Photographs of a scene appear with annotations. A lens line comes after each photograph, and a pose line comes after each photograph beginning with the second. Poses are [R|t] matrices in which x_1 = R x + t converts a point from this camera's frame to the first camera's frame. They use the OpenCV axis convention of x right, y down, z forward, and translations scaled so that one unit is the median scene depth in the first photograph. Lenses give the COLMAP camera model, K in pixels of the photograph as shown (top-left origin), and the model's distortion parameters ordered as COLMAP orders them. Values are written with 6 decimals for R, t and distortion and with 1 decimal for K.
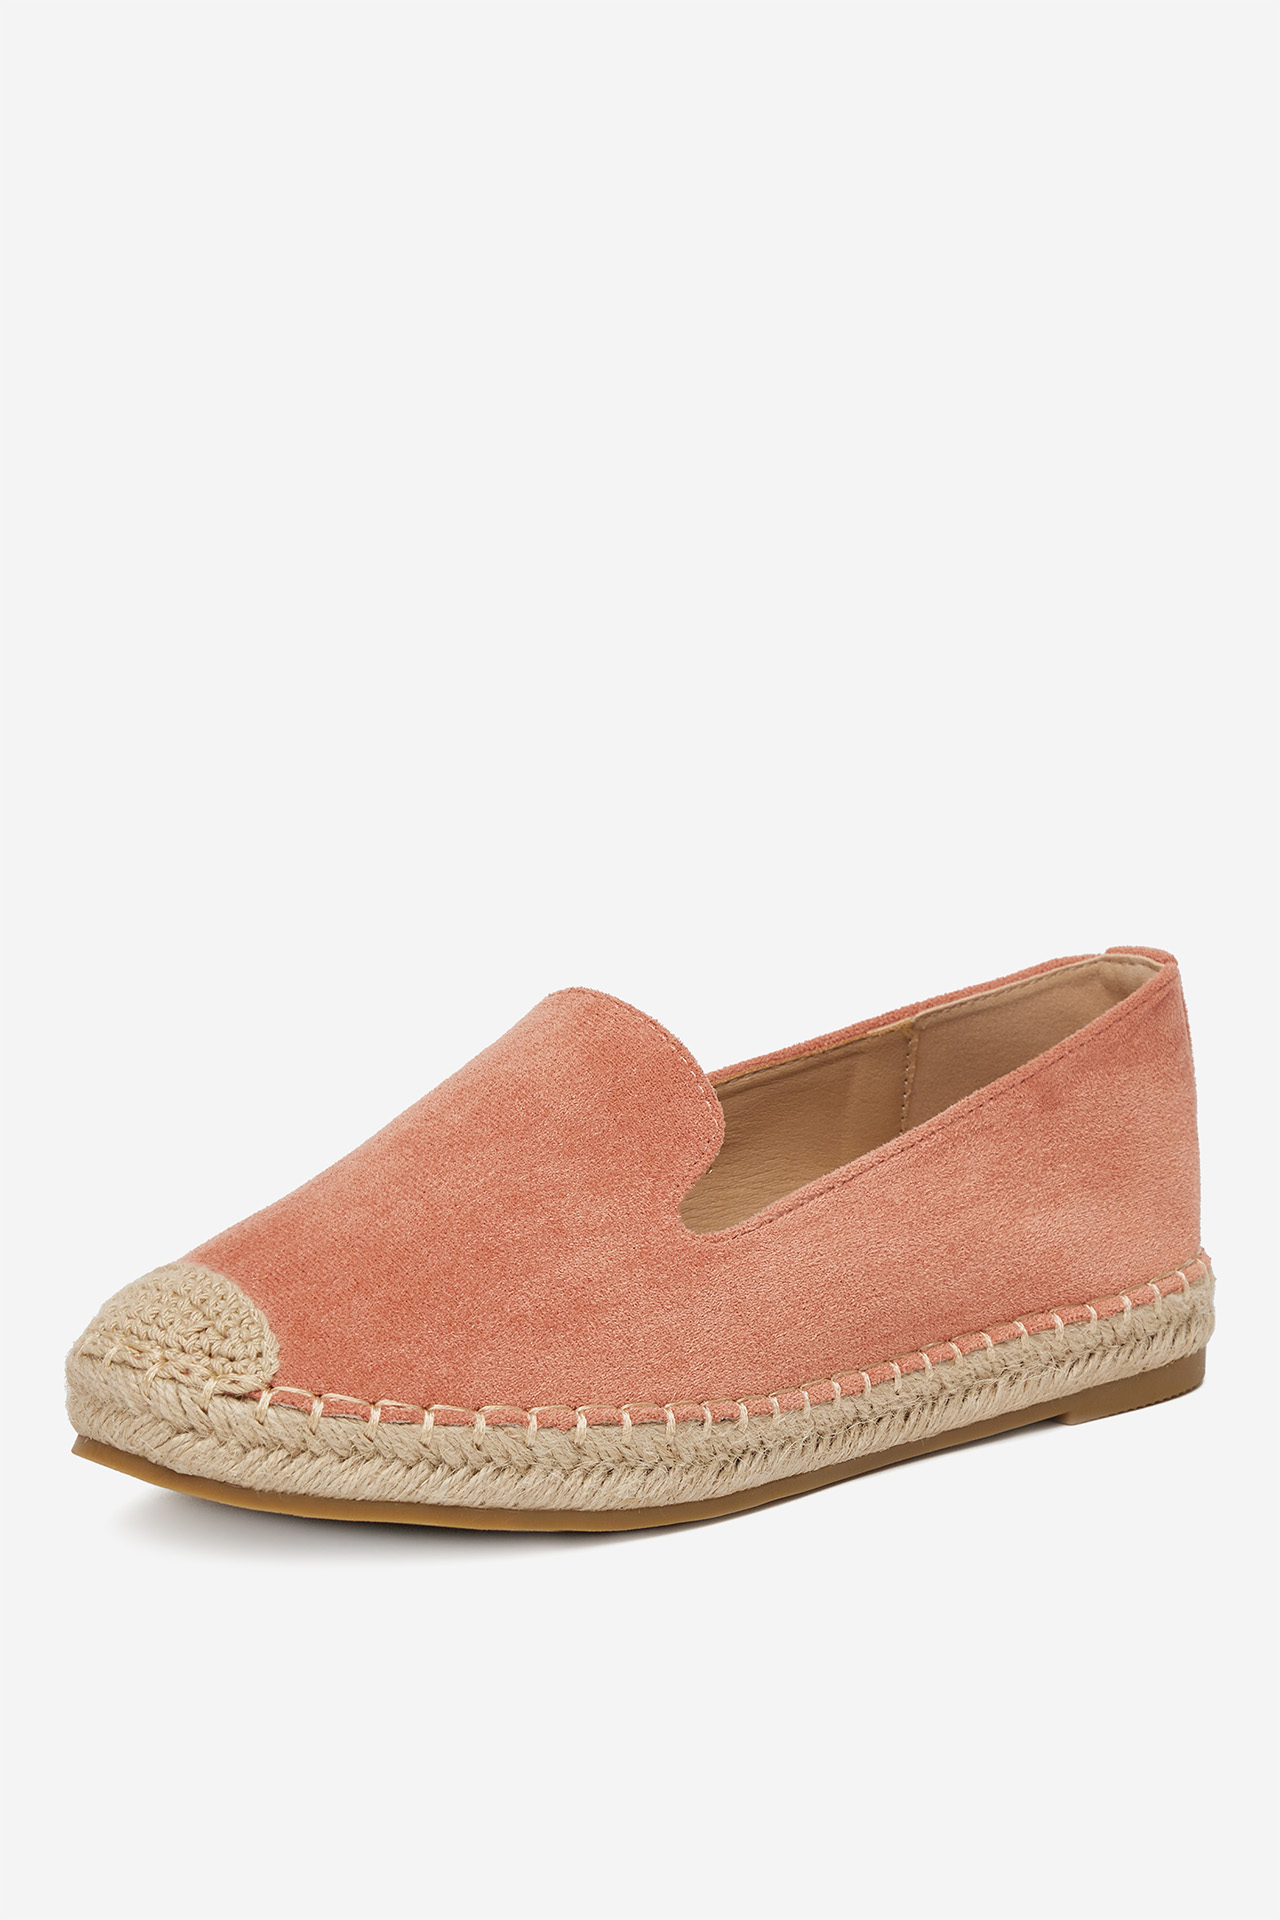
lens RADIAL K [[5785.8, 0, 640.0], [0, 5785.8, 960.0], [0, 0, 1]] dist [-0.082124, -0.939314]
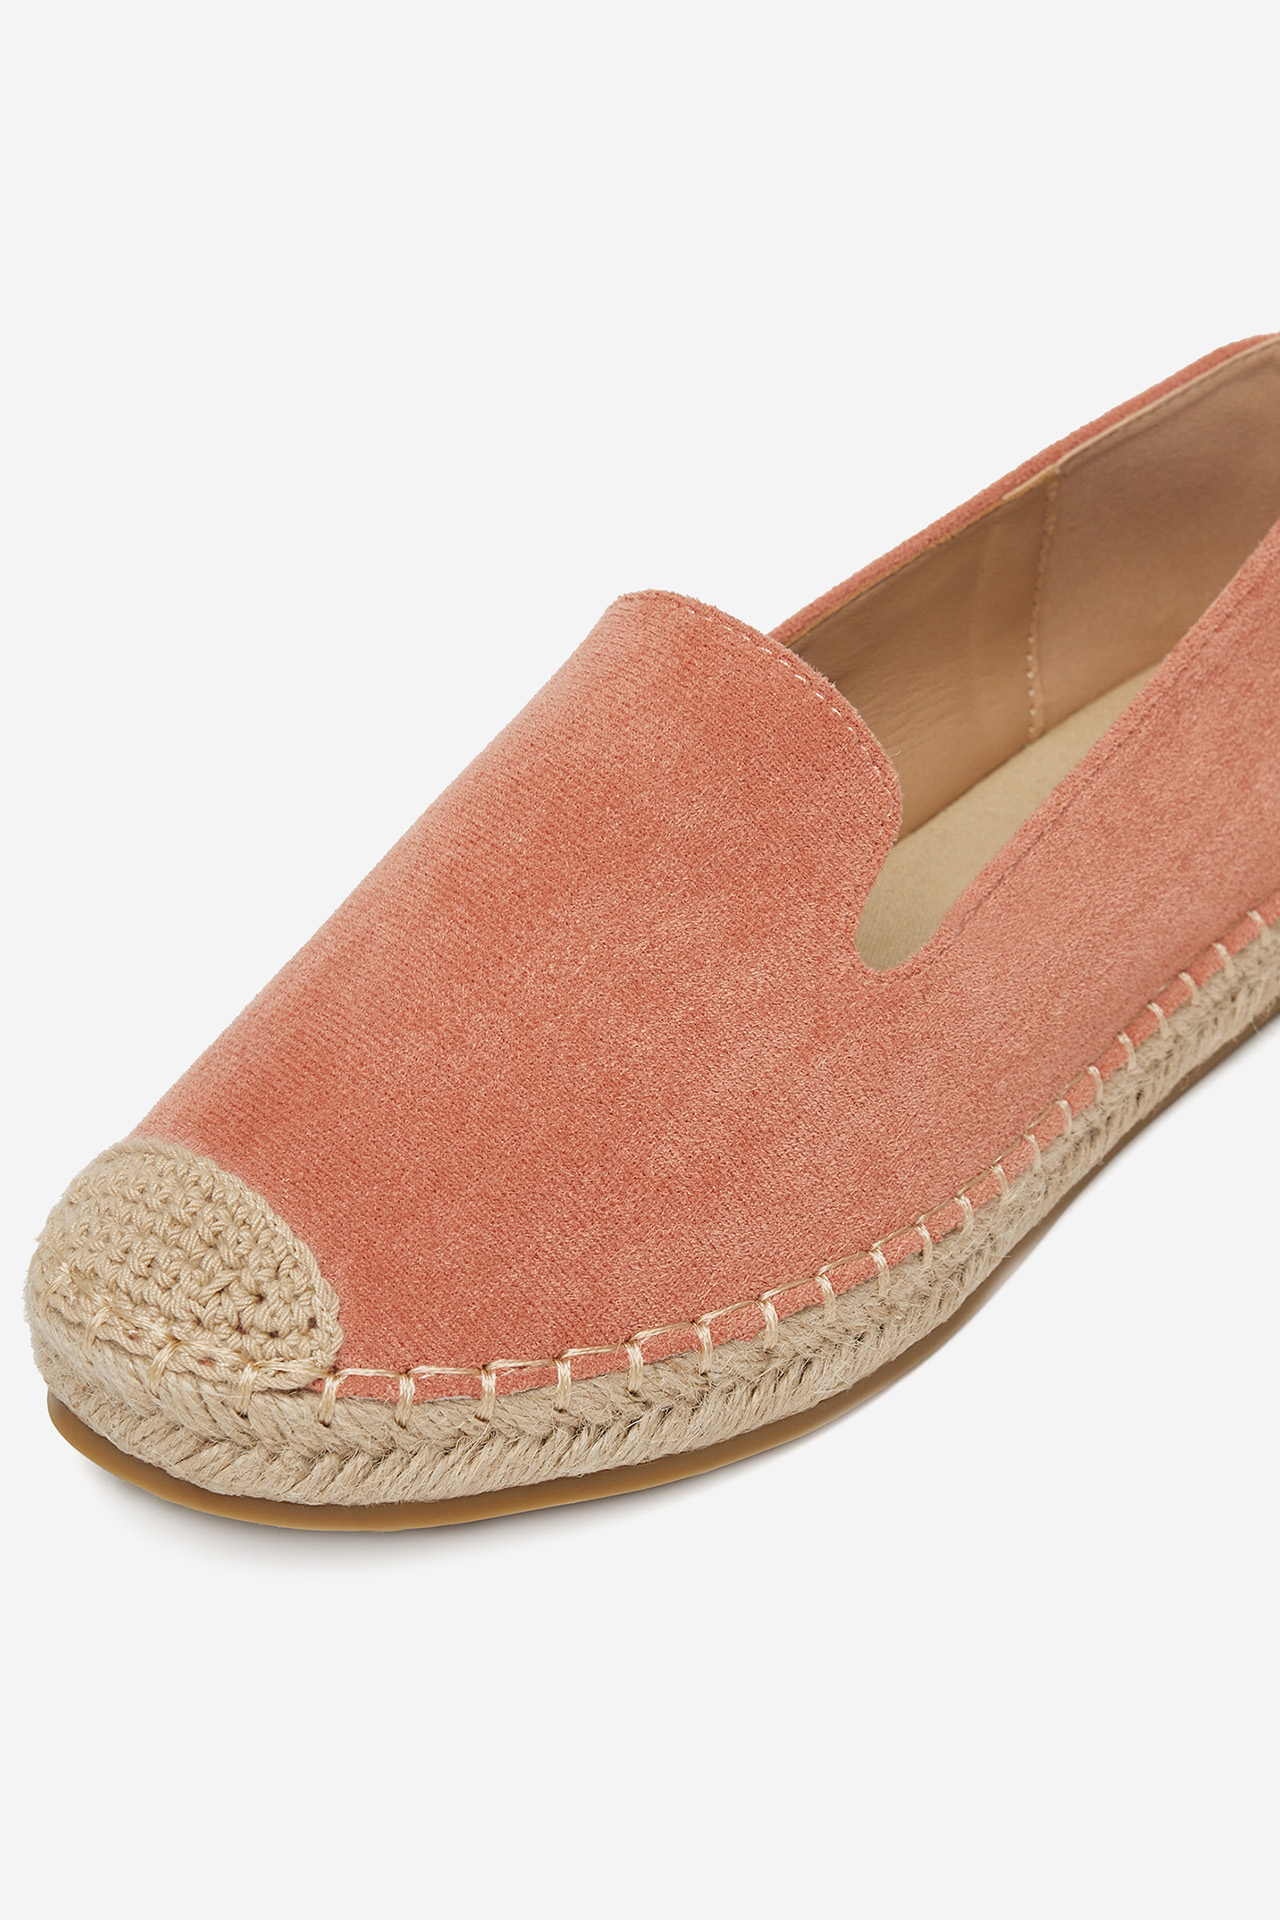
lens RADIAL K [[4167.0, 0, 640.0], [0, 4167.0, 960.0], [0, 0, 1]] dist [-0.028017, -0.421117]
pose [[0.993767, -0.100901, 0.047400, -0.046185], [0.080336, 0.942975, 0.323024, -0.128125], [-0.077290, -0.317203, 0.945203, 0.543276]]
